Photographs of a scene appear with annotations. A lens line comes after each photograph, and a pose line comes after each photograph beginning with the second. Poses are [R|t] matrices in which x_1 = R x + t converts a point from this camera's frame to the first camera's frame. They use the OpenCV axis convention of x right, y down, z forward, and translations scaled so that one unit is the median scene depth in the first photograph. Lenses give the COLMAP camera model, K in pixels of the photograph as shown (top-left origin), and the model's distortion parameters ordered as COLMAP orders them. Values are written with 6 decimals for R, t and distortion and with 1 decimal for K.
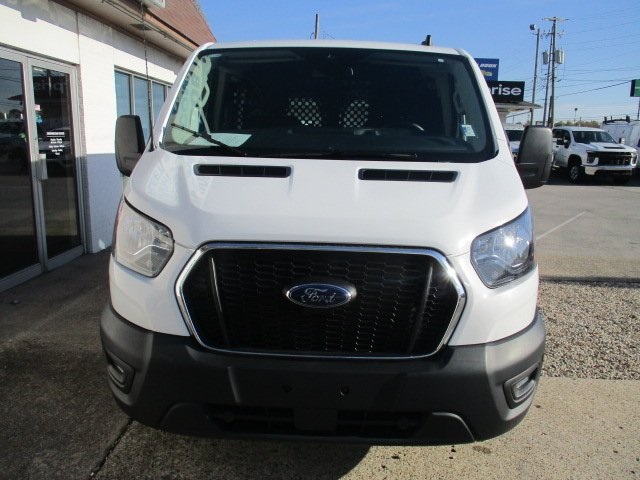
lens RADIAL K [[531.0, 0, 320.0], [0, 531.0, 240.0], [0, 0, 1]] dist [0.055308, -0.165820]
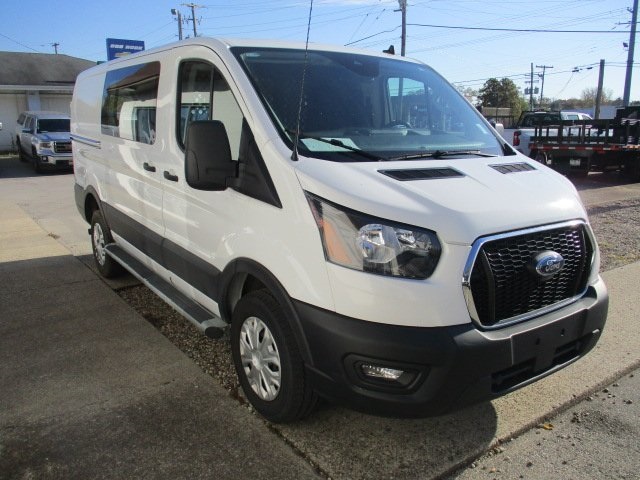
lens RADIAL K [[550.7, 0, 320.0], [0, 550.7, 240.0], [0, 0, 1]] dist [-0.043815, 0.017416]
pose [[0.795372, -0.146023, 0.588270, -0.738455], [0.131461, 0.989003, 0.067754, -0.072060], [-0.591694, 0.023445, 0.805822, 0.154278]]
